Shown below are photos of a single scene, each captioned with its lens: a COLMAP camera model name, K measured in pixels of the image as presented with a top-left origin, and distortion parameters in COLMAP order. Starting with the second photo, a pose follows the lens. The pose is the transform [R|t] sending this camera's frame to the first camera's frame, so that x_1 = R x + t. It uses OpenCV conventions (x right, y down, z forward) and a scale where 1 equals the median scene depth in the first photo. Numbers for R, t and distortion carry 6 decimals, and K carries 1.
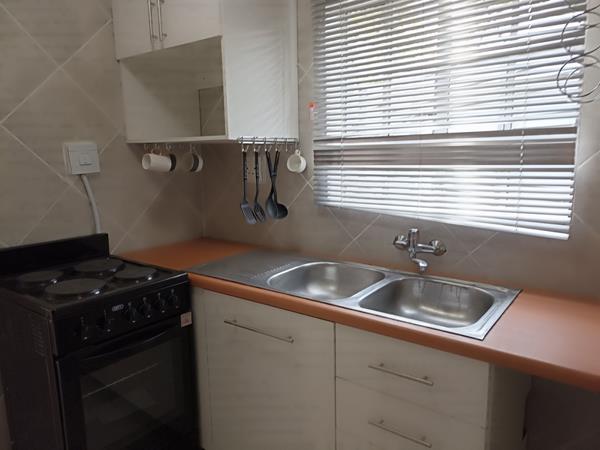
lens RADIAL K [[437.9, 0, 300.0], [0, 437.9, 225.0], [0, 0, 1]] dist [0.000092, 0.000238]
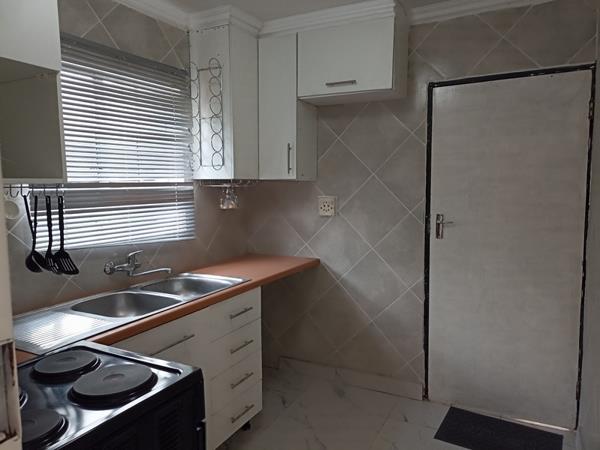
lens RADIAL K [[437.9, 0, 300.0], [0, 437.9, 225.0], [0, 0, 1]] dist [0.000092, 0.000238]
pose [[-0.182500, -0.070521, 0.980674, -1.139829], [0.174761, 0.979215, 0.102938, -0.121581], [-0.967550, 0.190170, -0.166382, 0.716896]]
